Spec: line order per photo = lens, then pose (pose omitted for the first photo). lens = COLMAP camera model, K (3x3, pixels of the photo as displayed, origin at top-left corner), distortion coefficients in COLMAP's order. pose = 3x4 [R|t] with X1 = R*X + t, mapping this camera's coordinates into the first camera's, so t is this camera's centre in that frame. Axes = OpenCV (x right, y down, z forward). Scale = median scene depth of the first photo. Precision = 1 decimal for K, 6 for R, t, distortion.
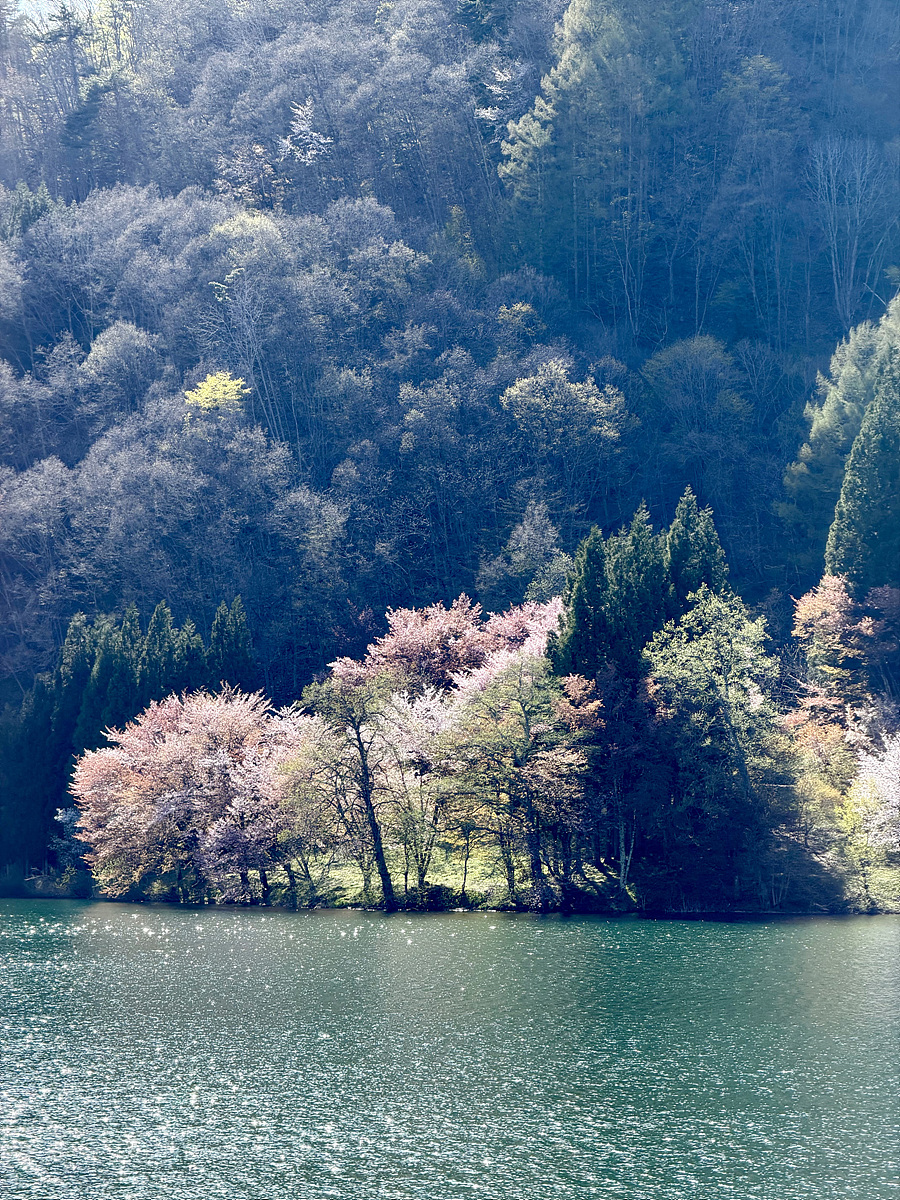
lens RADIAL K [[3831.5, 0, 475.6], [0, 3831.5, 601.3], [0, 0, 1]] dist [0.210341, 0.511134]
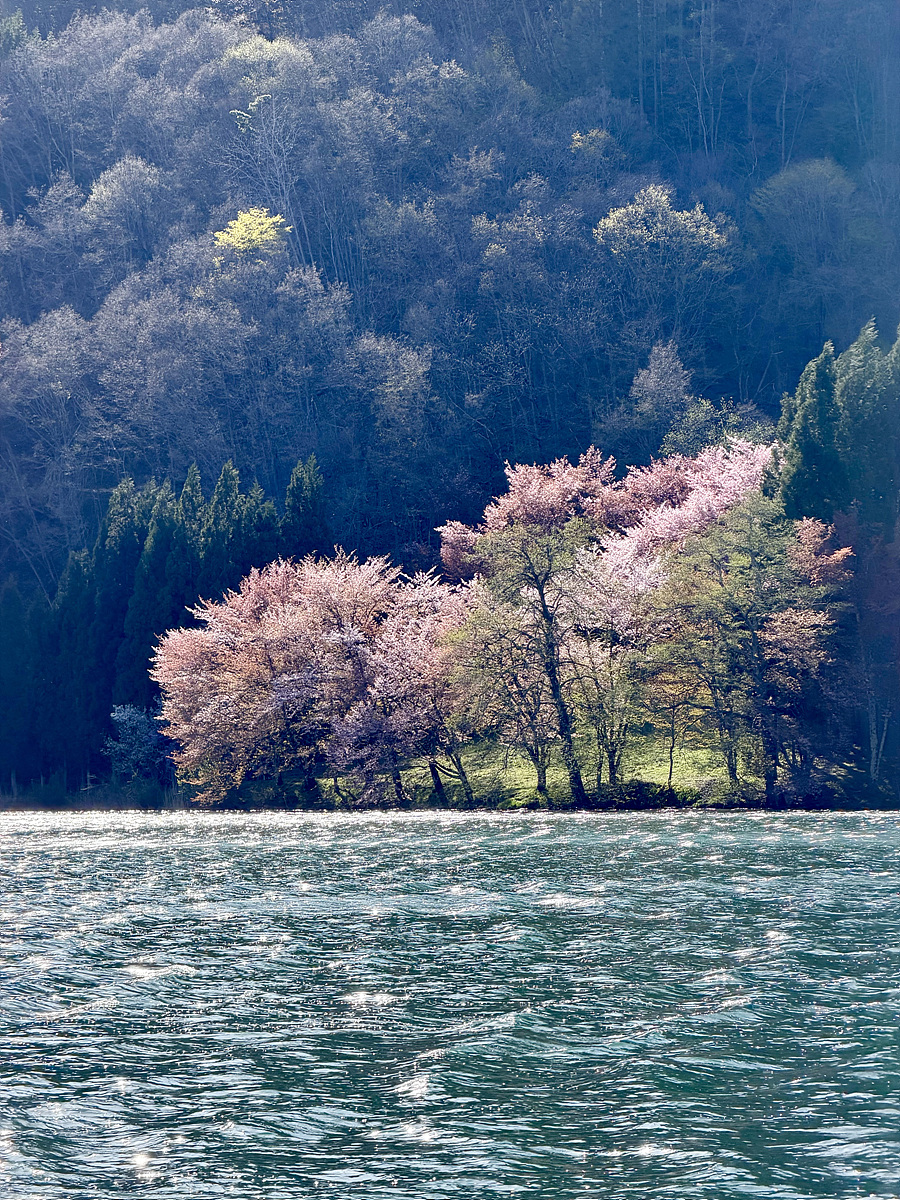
lens RADIAL K [[3831.5, 0, 475.6], [0, 3831.5, 601.3], [0, 0, 1]] dist [0.210341, 0.511134]
pose [[0.998667, -0.011881, 0.050225, -0.071358], [0.011248, 0.999854, 0.012876, 0.020948], [-0.050371, -0.012293, 0.998655, 0.153358]]
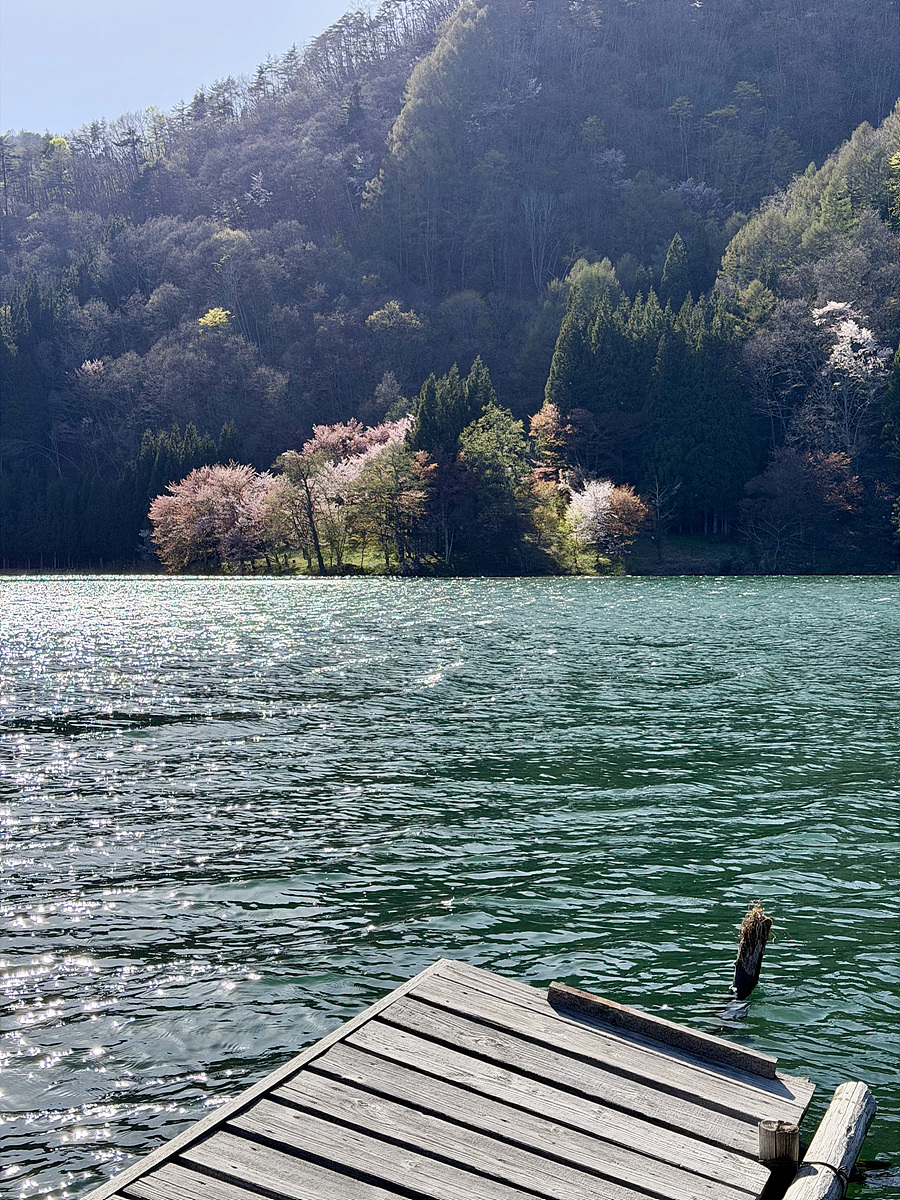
lens RADIAL K [[1772.2, 0, 450.0], [0, 1772.2, 600.0], [0, 0, 1]] dist [0.181437, -0.292564]
pose [[0.997282, -0.004705, 0.073526, -0.020326], [-0.000887, 0.997120, 0.075839, 0.021526], [-0.073671, -0.075699, 0.994405, 0.103563]]
